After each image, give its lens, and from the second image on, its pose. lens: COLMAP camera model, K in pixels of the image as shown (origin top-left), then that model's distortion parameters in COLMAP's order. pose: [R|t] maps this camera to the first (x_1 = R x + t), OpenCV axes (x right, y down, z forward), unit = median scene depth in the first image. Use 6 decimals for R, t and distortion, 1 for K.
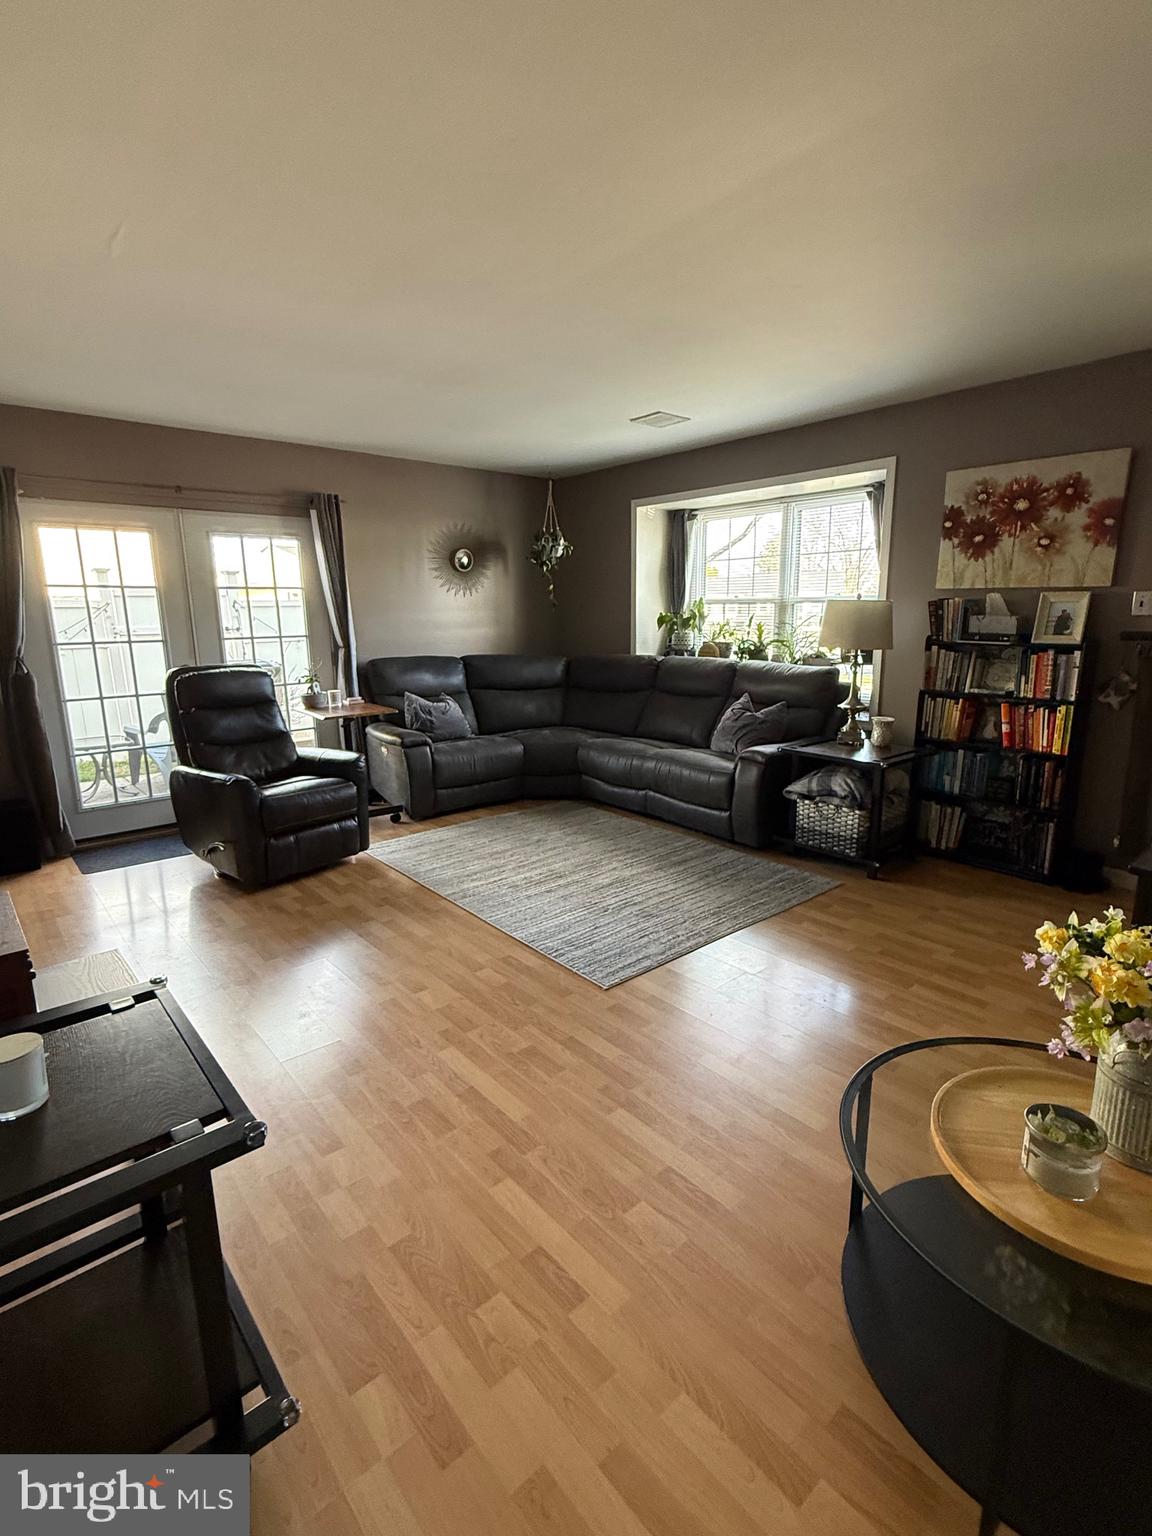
lens RADIAL K [[719.3, 0, 576.0], [0, 719.3, 768.0], [0, 0, 1]] dist [-0.014243, 0.012794]
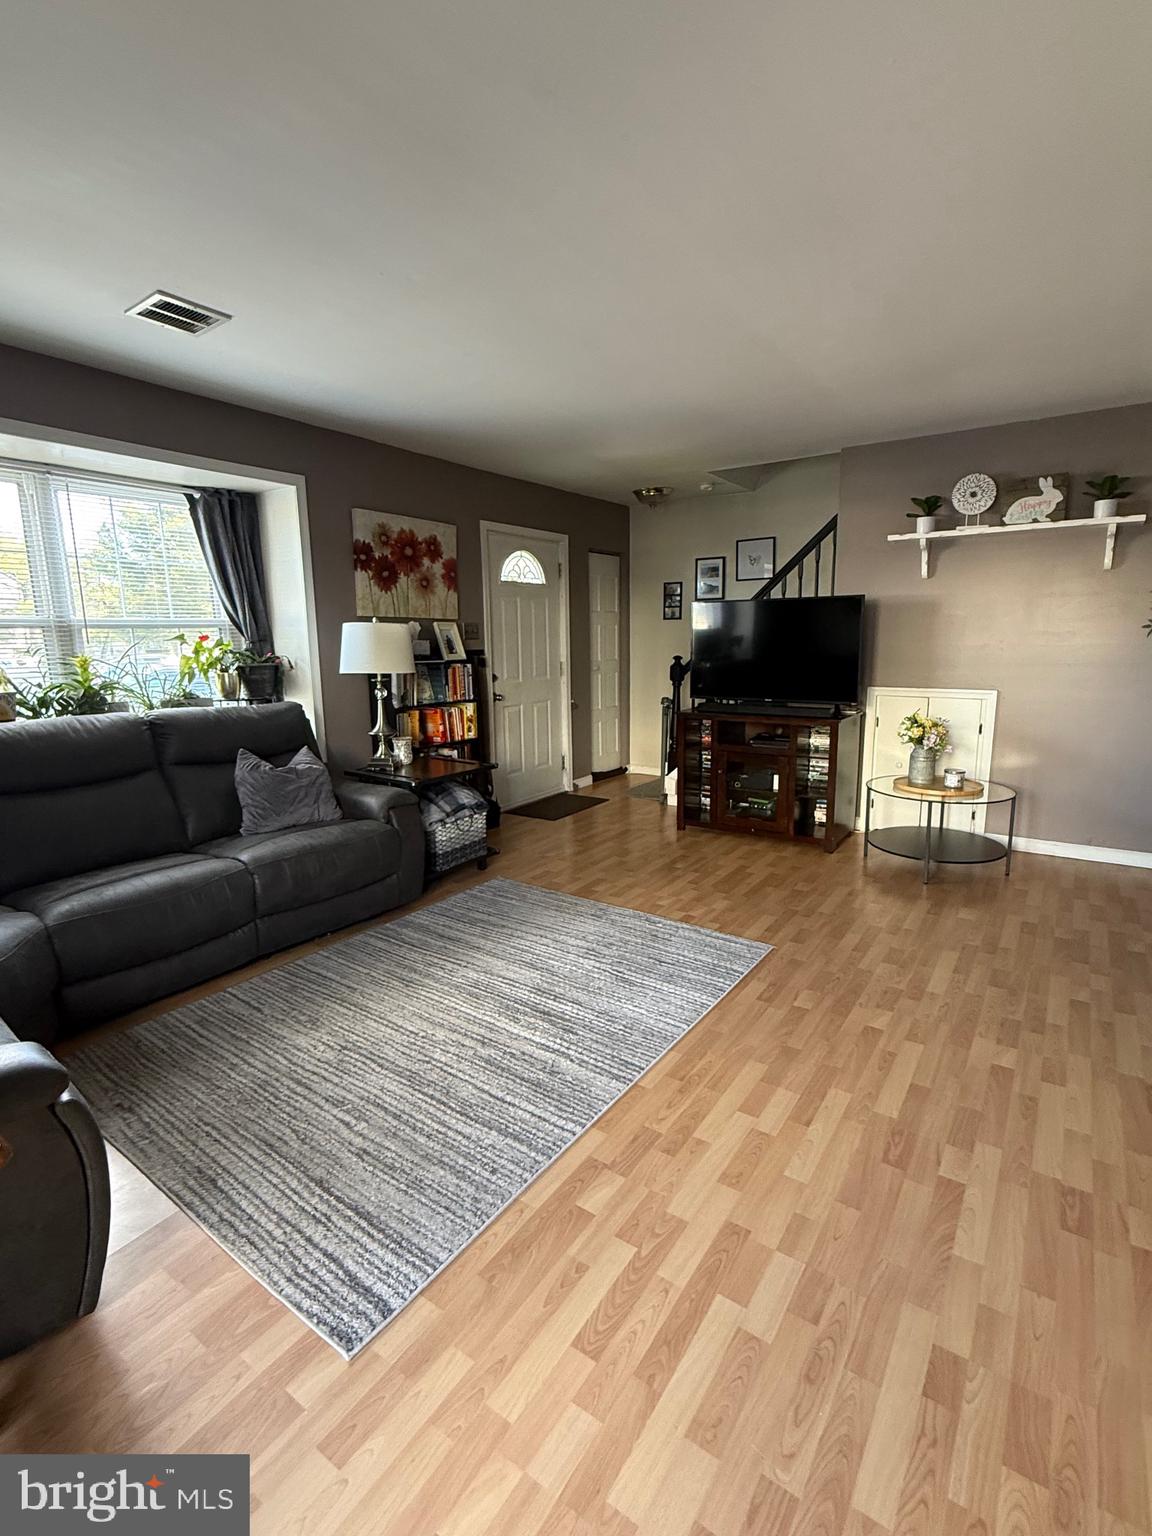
lens RADIAL K [[719.3, 0, 576.0], [0, 719.3, 768.0], [0, 0, 1]] dist [-0.014243, 0.012794]
pose [[-0.243039, -0.167333, 0.955474, -0.679140], [0.218377, 0.950284, 0.221972, -0.216673], [-0.945116, 0.262601, -0.194415, 1.034502]]
